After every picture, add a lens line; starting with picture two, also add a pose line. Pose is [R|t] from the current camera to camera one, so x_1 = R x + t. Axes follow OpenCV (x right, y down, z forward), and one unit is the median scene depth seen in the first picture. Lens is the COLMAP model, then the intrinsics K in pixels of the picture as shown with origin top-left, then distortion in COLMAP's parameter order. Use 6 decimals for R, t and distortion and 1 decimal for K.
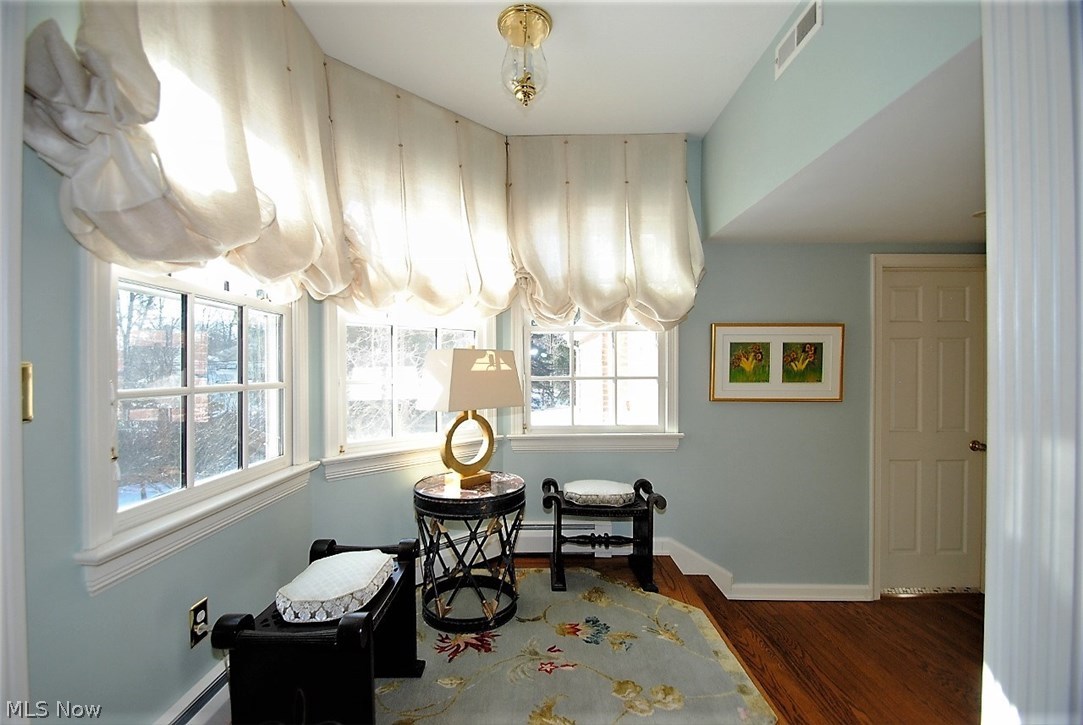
lens RADIAL K [[475.6, 0, 543.9], [0, 475.6, 367.3], [0, 0, 1]] dist [0.001947, 0.000077]
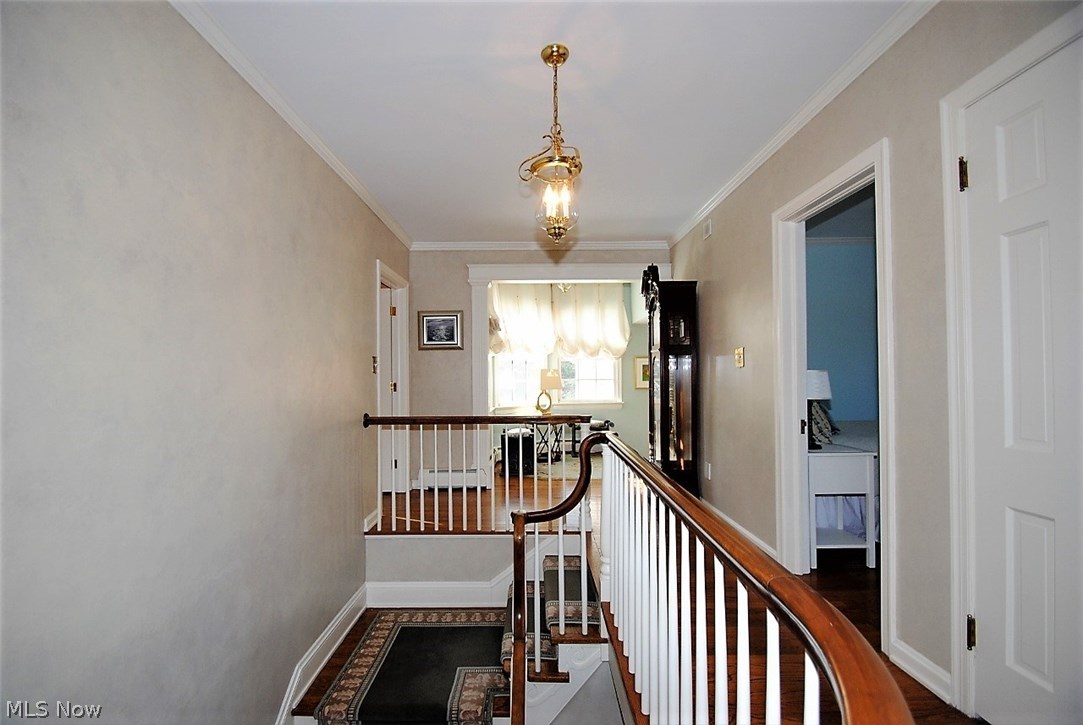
lens RADIAL K [[475.6, 0, 536.8], [0, 475.6, 364.8], [0, 0, 1]] dist [0.001947, 0.000077]
pose [[0.999983, -0.005423, 0.002013, -0.168242], [0.005453, 0.999865, -0.015510, -0.017464], [-0.001929, 0.015521, 0.999878, -1.534702]]
